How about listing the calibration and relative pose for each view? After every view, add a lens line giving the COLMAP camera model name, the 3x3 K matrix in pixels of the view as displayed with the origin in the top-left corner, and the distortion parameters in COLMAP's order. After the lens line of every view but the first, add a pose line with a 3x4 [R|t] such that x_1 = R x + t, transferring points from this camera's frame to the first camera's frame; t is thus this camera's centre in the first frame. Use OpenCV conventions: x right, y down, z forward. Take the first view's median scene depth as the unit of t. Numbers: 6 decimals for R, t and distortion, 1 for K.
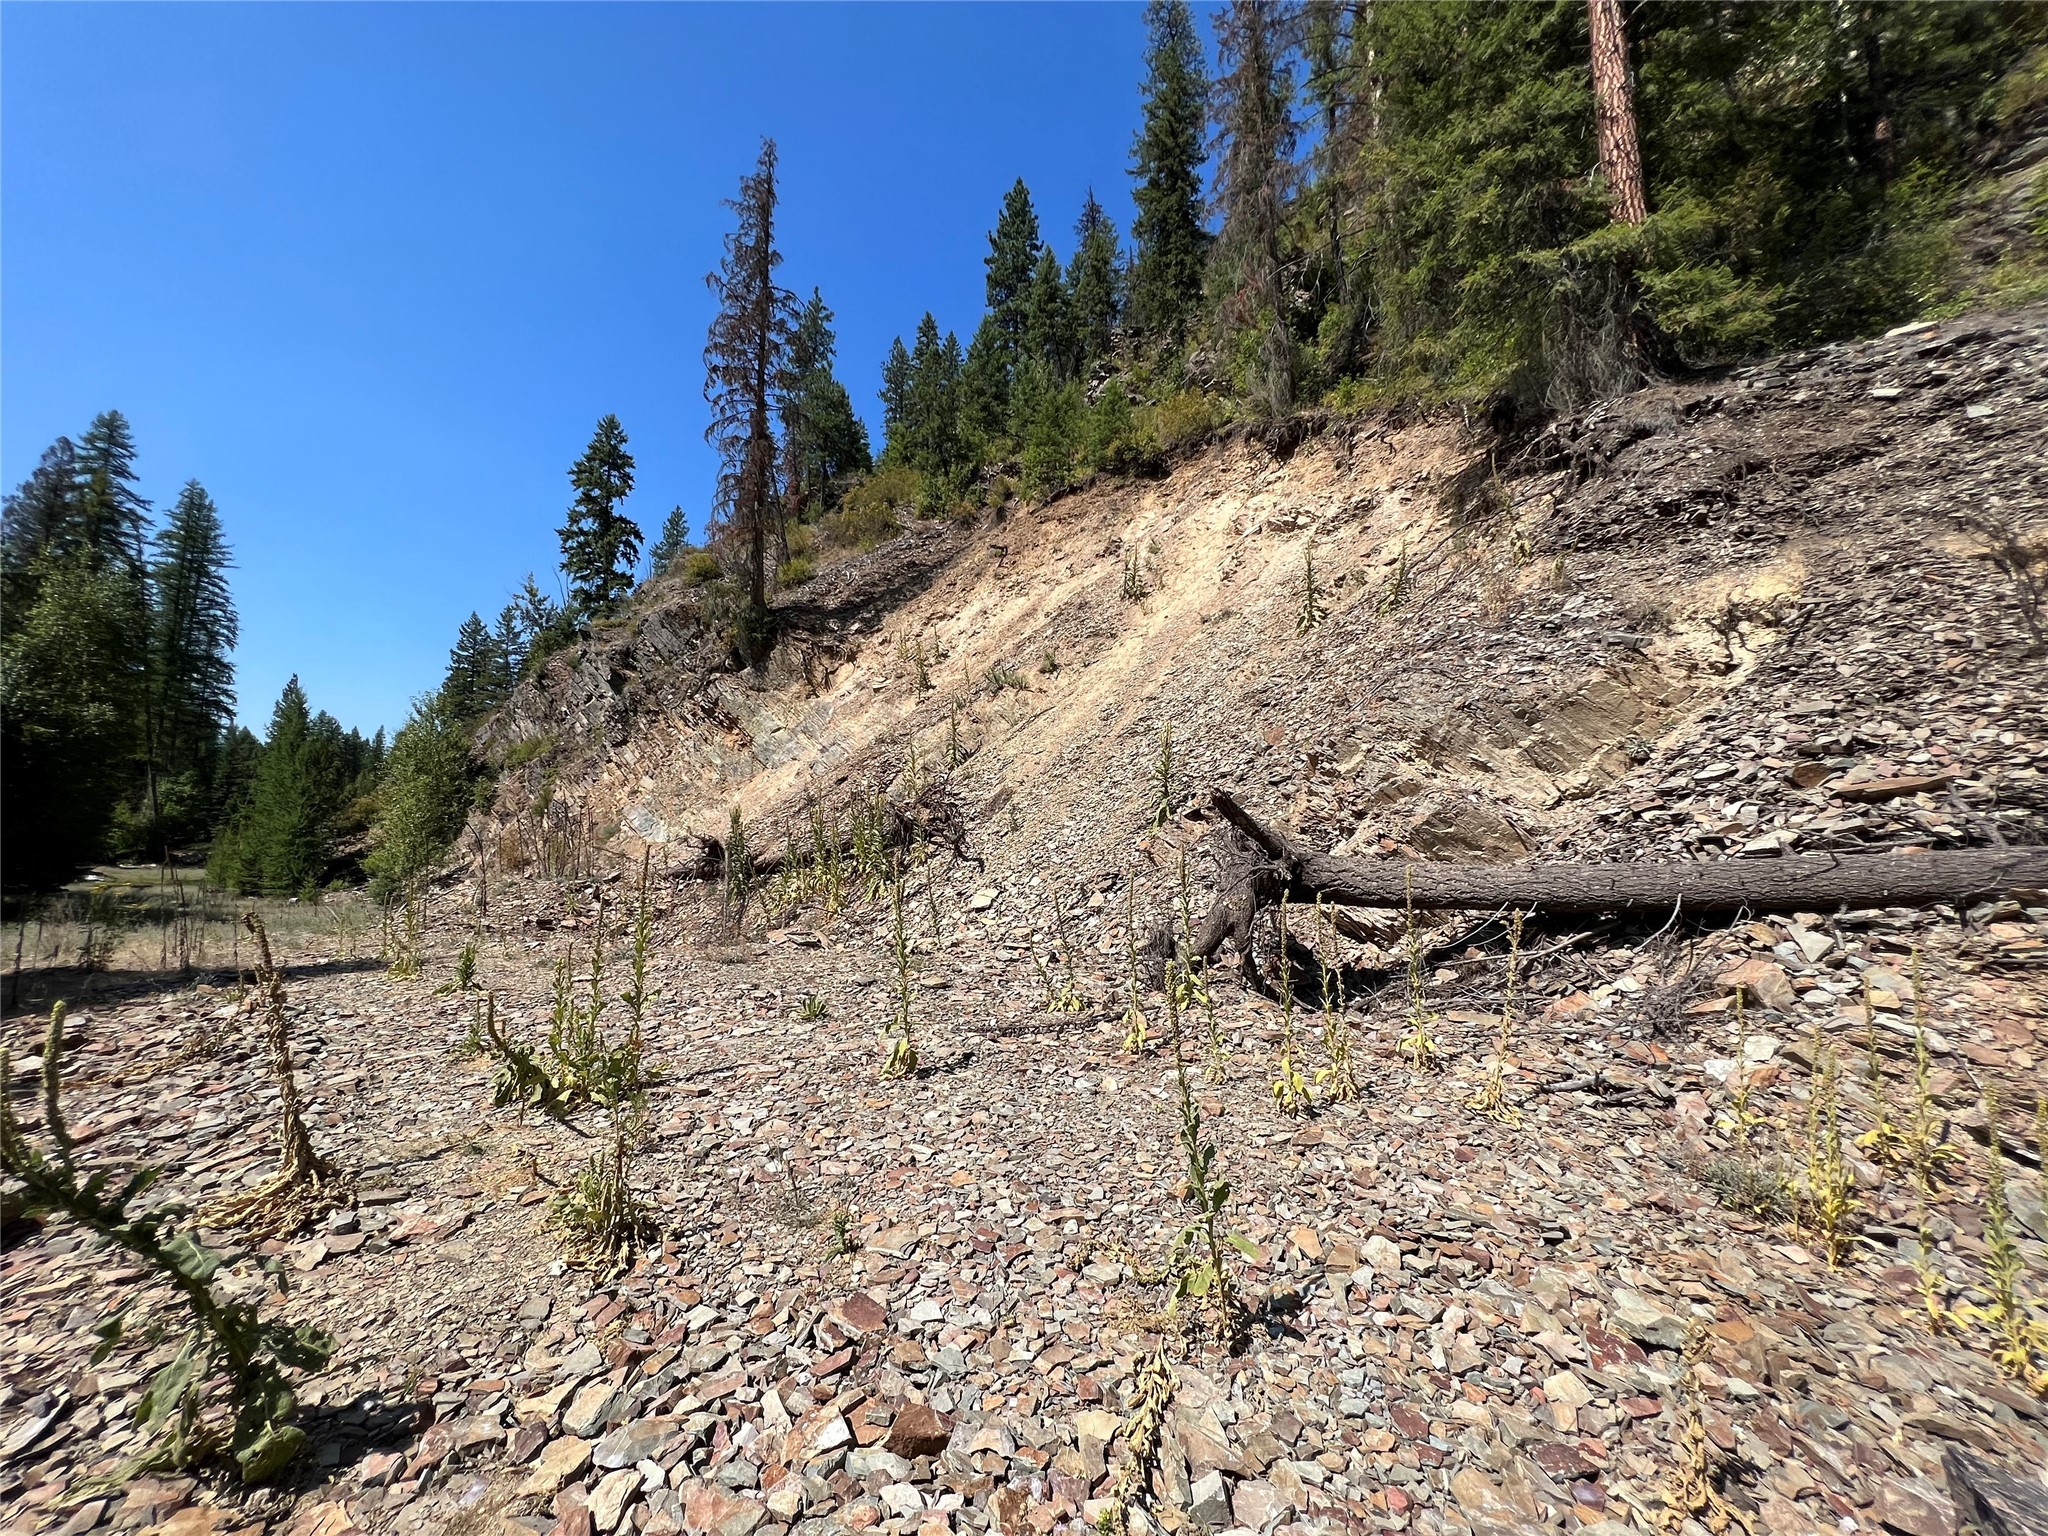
lens RADIAL K [[812.4, 0, 1019.6], [0, 812.4, 768.7], [0, 0, 1]] dist [-0.006635, 0.000187]
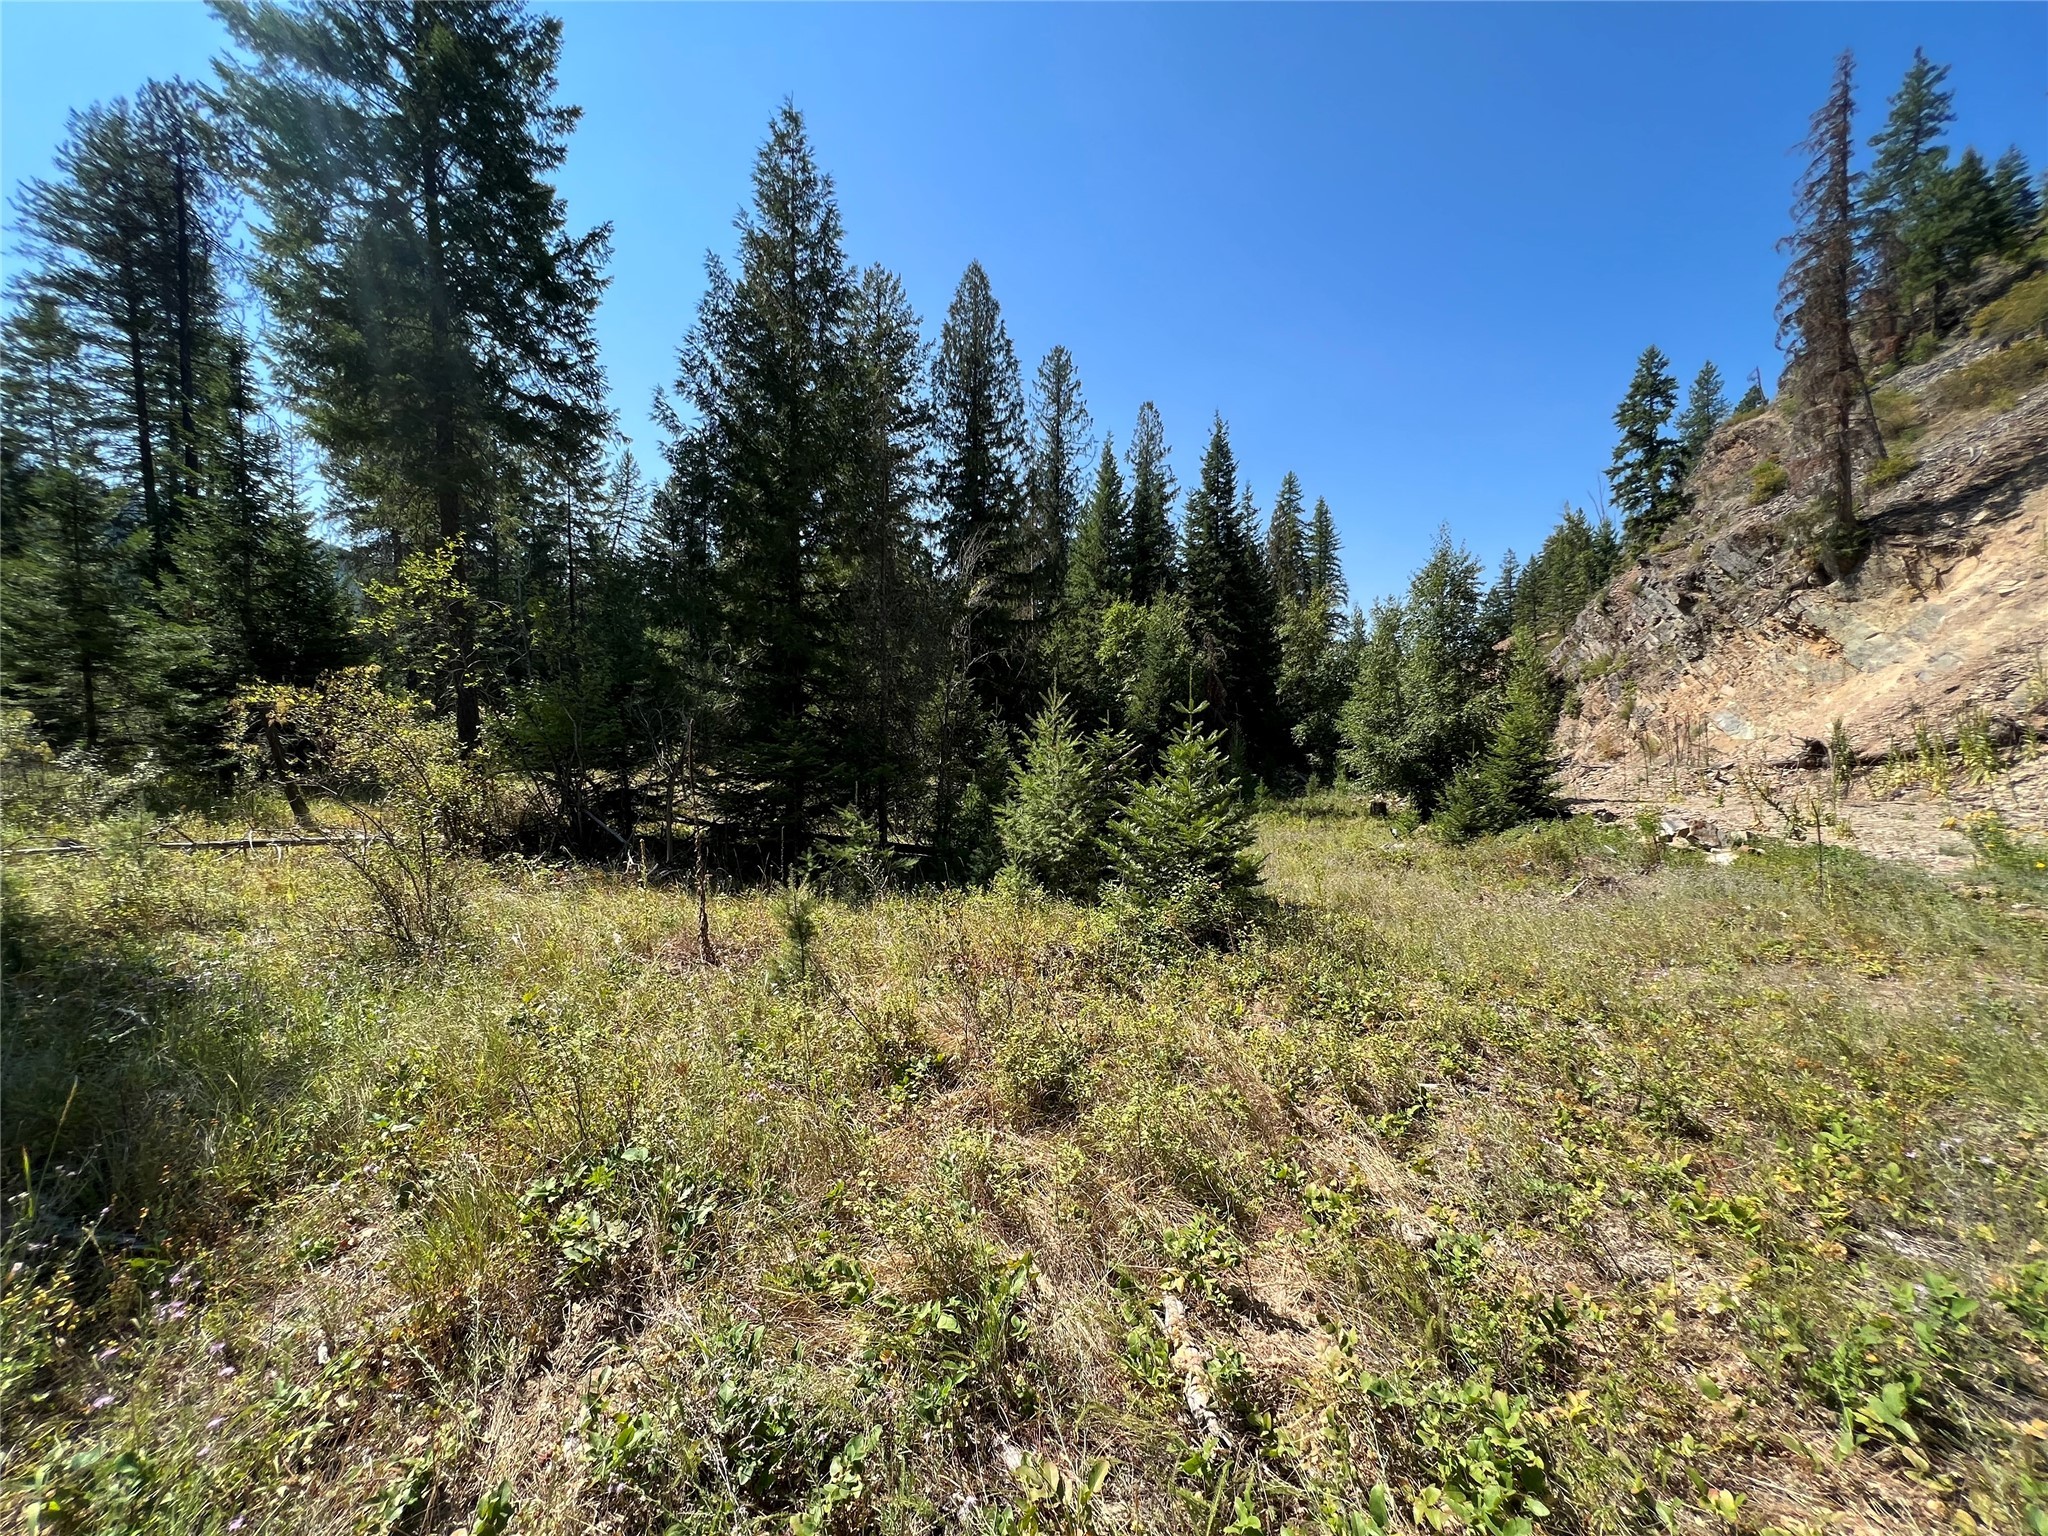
lens RADIAL K [[812.4, 0, 1019.4], [0, 812.4, 765.5], [0, 0, 1]] dist [-0.006635, 0.000187]
pose [[0.455900, 0.018619, -0.889836, 0.141120], [0.099099, 0.992503, 0.071539, -0.063246], [0.884497, -0.120797, 0.450637, -0.507459]]
